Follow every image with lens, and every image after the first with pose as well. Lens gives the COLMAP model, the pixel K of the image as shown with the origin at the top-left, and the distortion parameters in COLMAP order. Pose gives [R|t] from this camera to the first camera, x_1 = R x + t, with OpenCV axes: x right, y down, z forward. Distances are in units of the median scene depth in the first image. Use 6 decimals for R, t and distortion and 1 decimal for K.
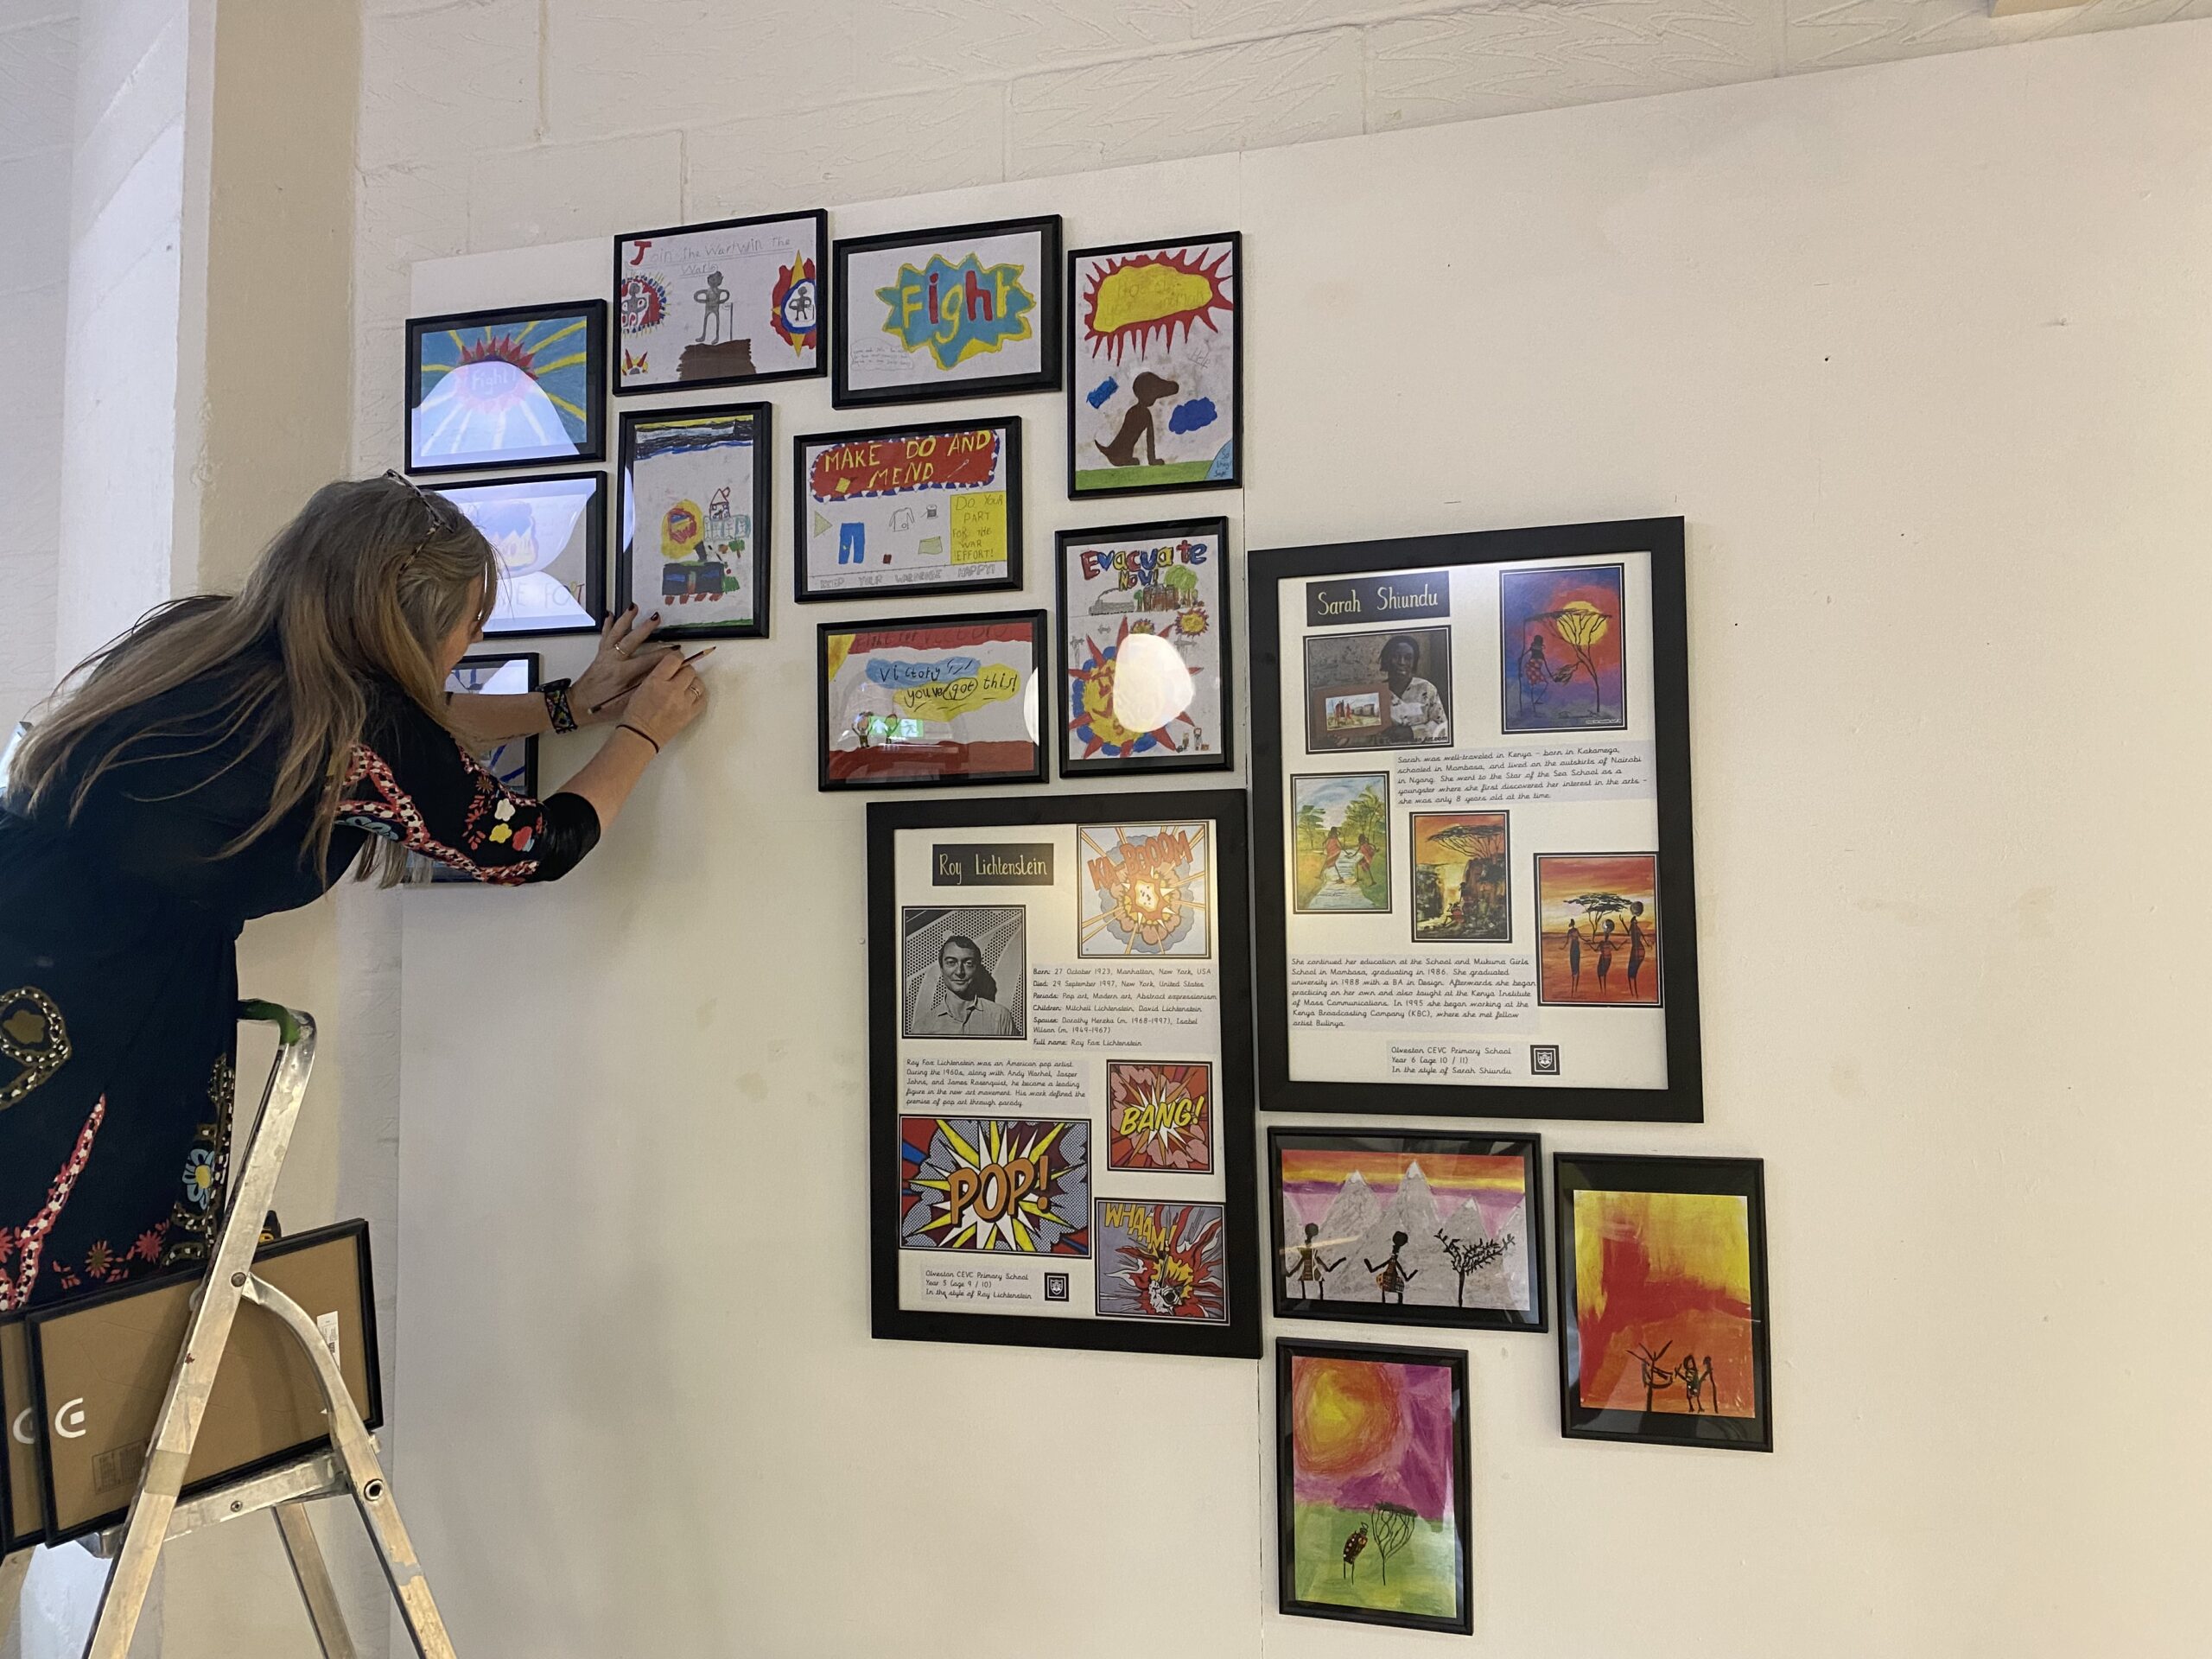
lens RADIAL K [[1652.3, 0, 1103.8], [0, 1652.3, 820.5], [0, 0, 1]] dist [0.123220, -0.287843]
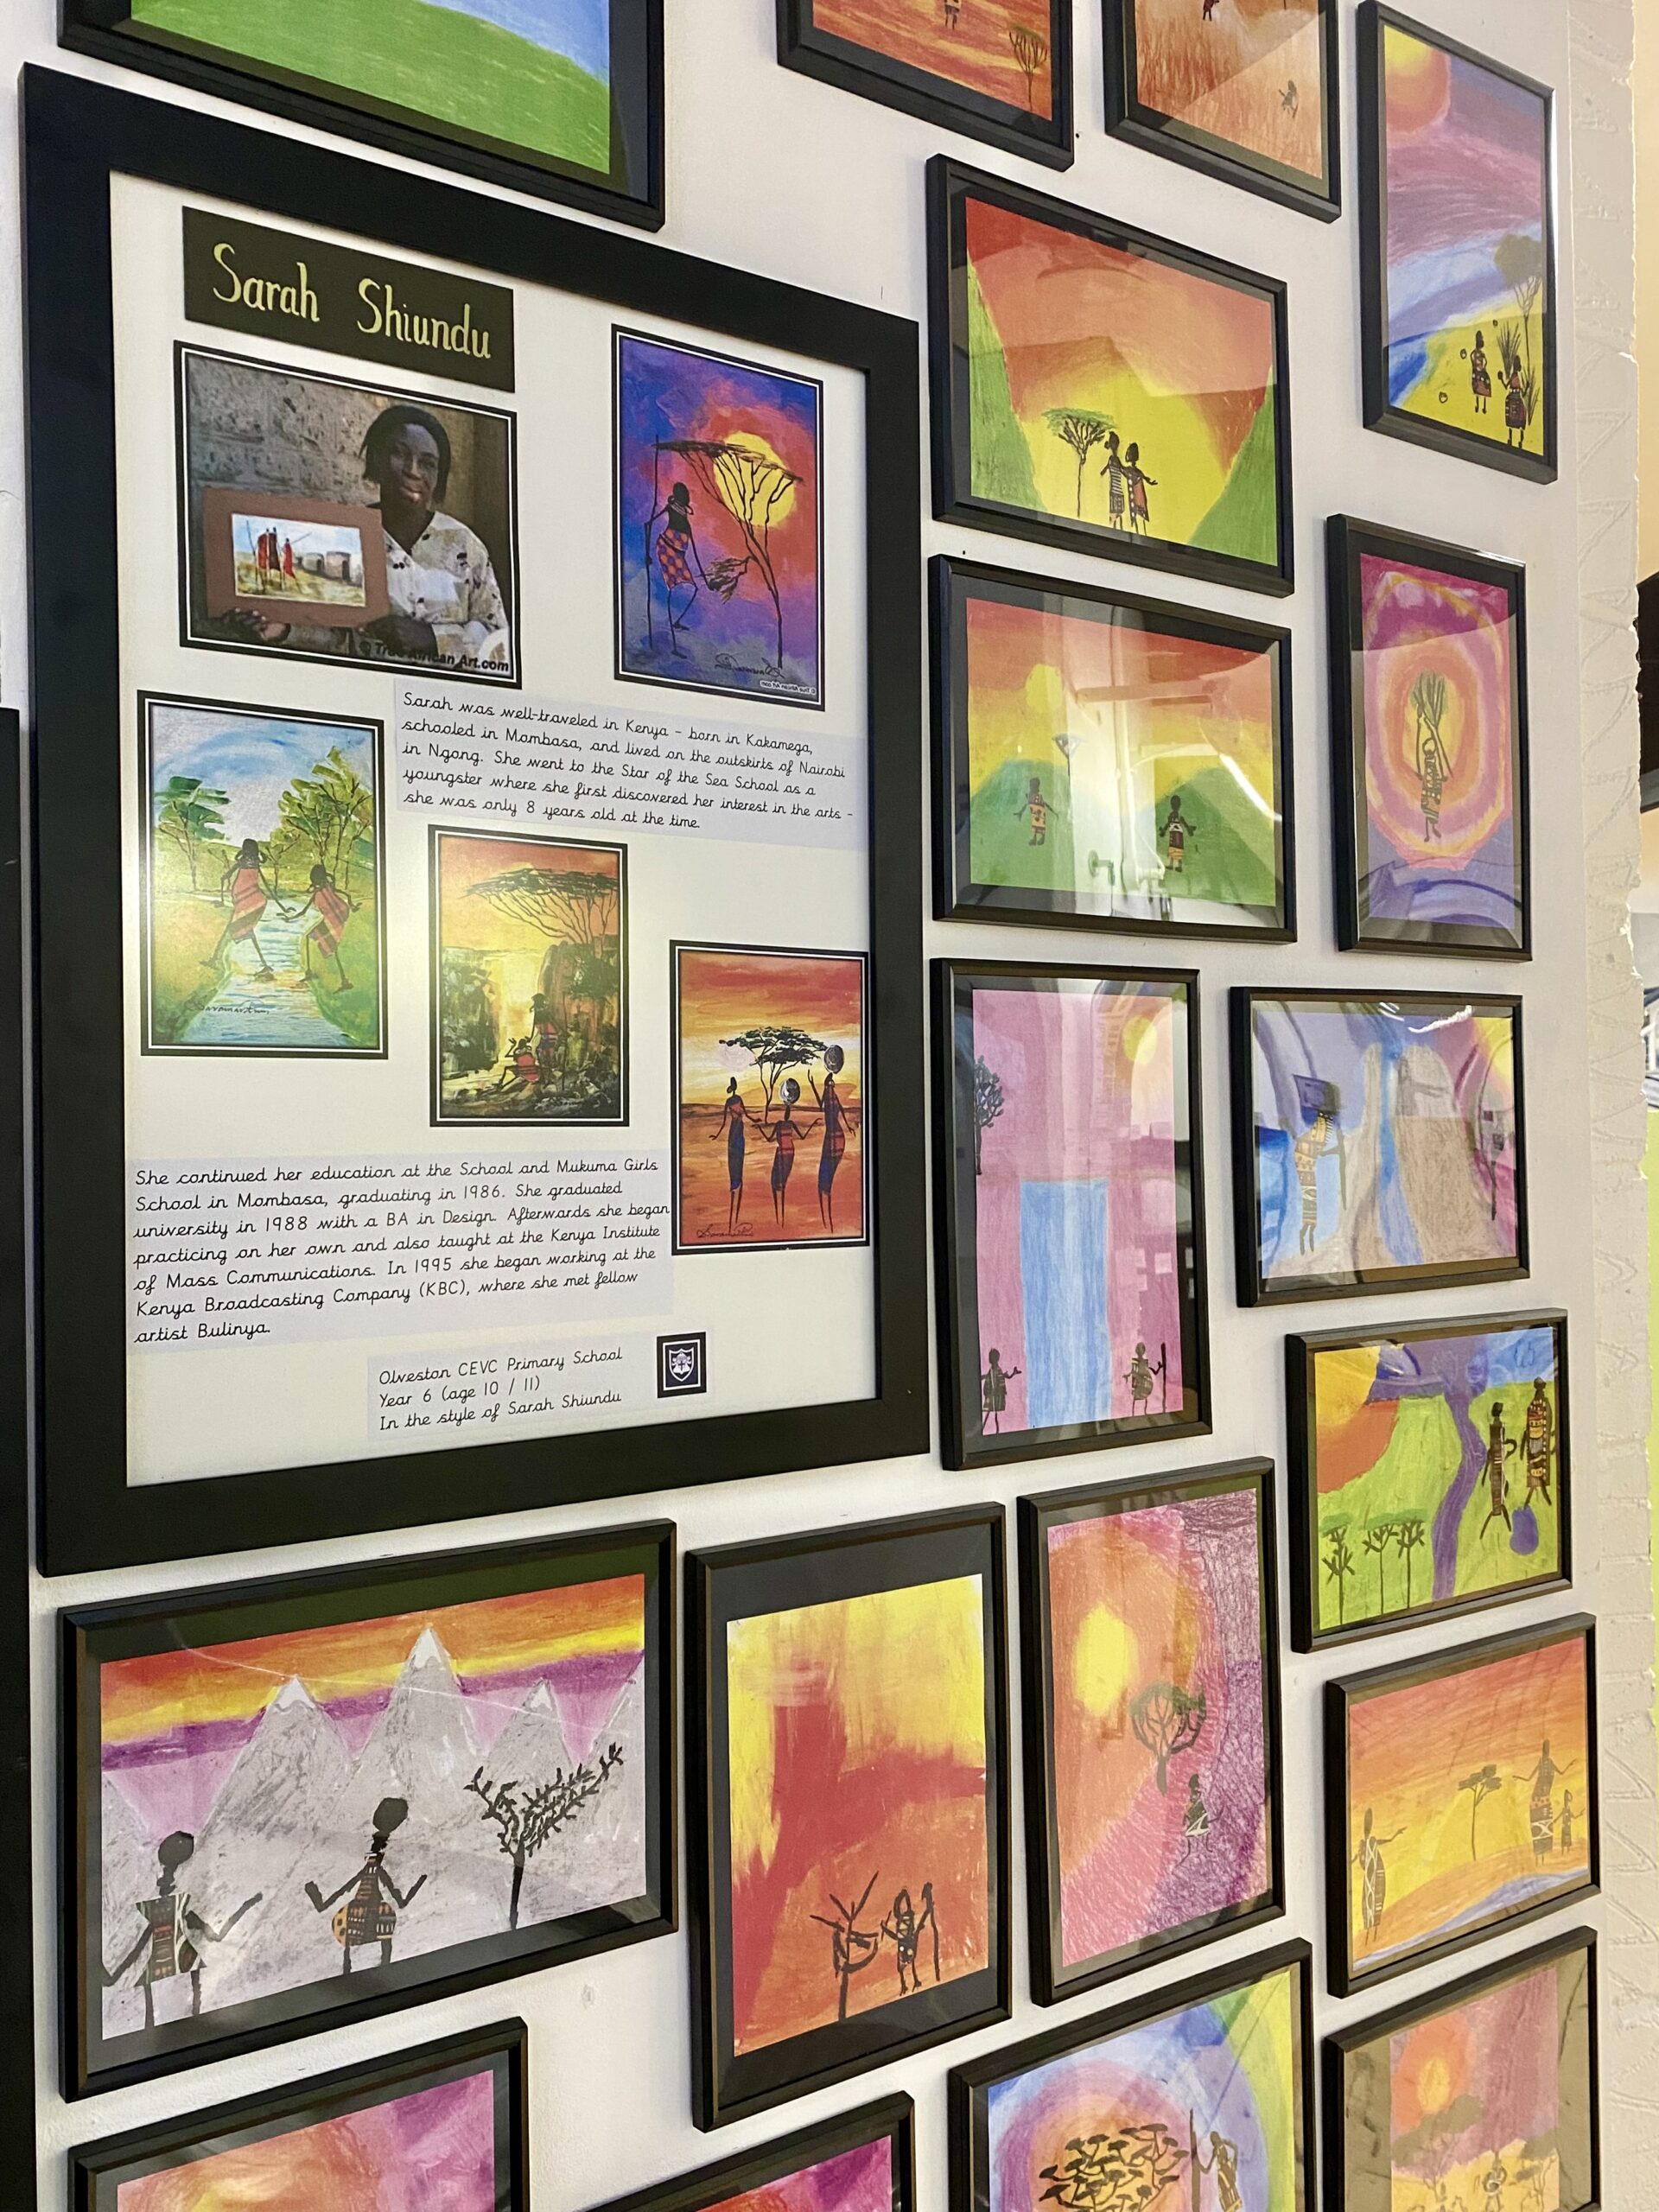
lens RADIAL K [[1841.4, 0, 834.0], [0, 1841.4, 1120.6], [0, 0, 1]] dist [0.114158, -0.225147]
pose [[0.631862, 0.007373, 0.775046, -0.122101], [-0.039767, 0.998946, 0.022918, 0.056570], [-0.774060, -0.045302, 0.631489, 0.611503]]
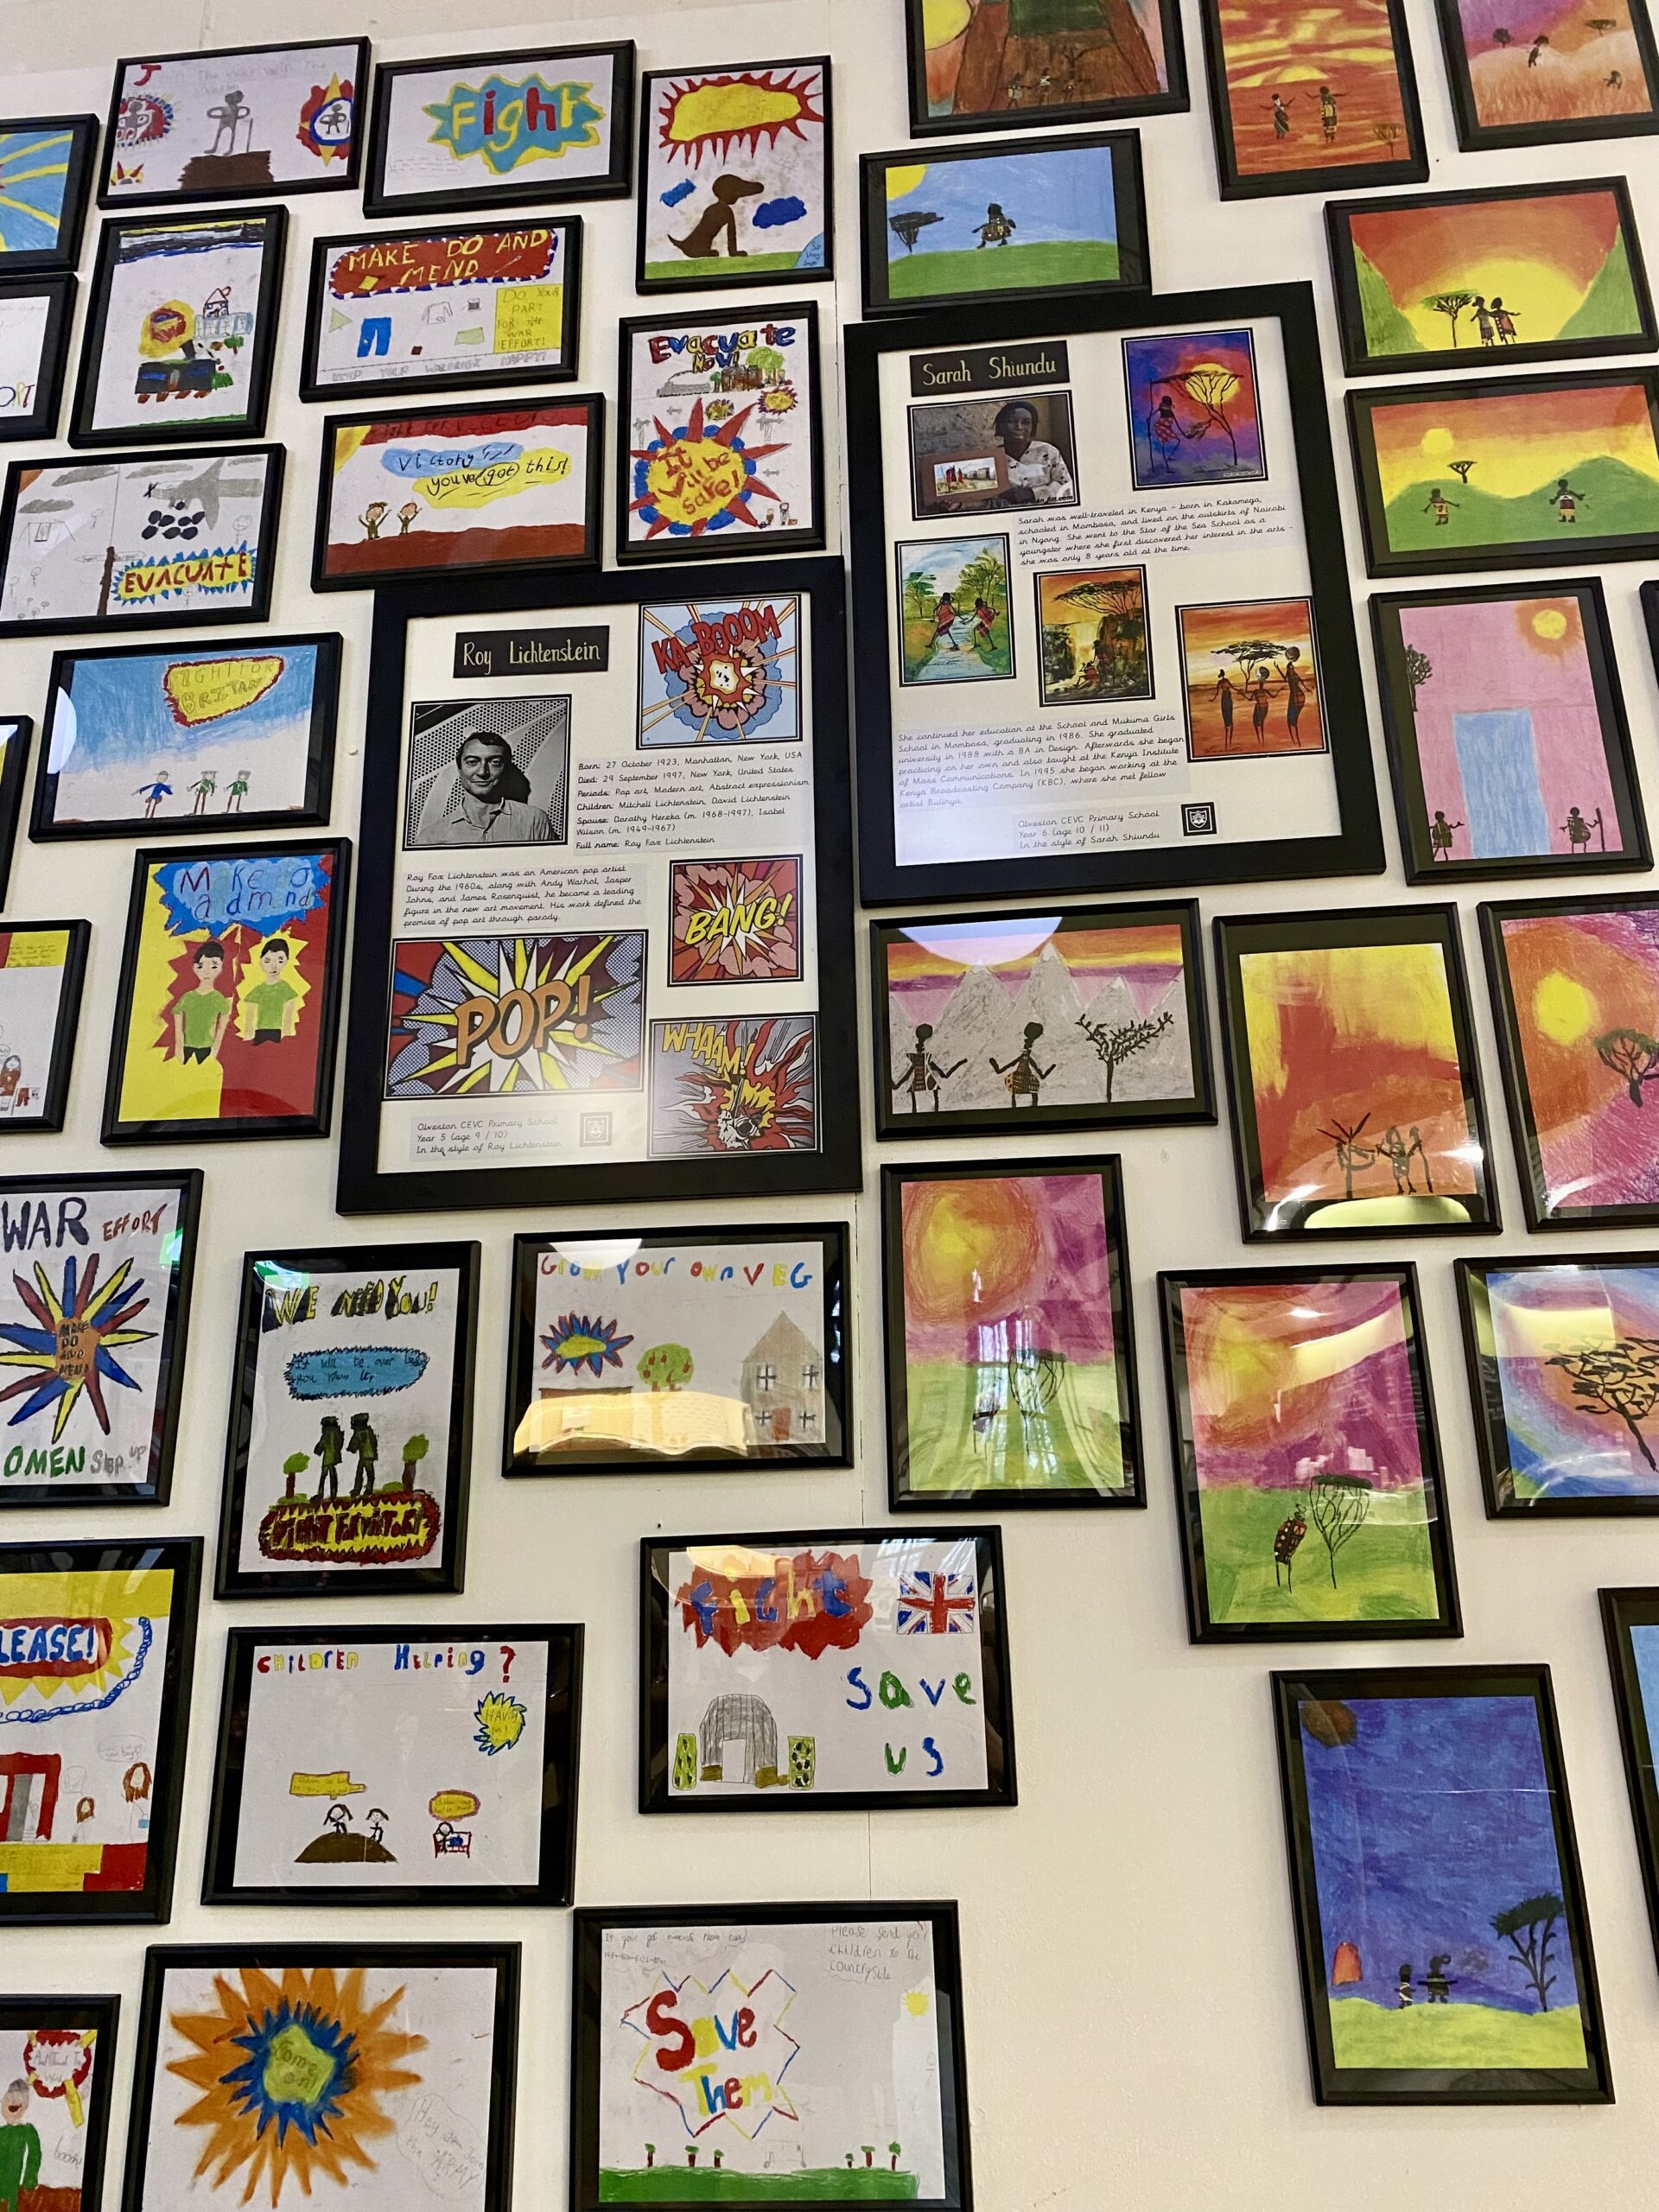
lens RADIAL K [[1652.3, 0, 826.0], [0, 1652.3, 1100.8], [0, 0, 1]] dist [0.123220, -0.287843]
pose [[0.982500, 0.049426, 0.179585, -0.065251], [-0.004116, 0.969676, -0.244361, 0.477201], [-0.186217, 0.239345, 0.952910, 0.254497]]
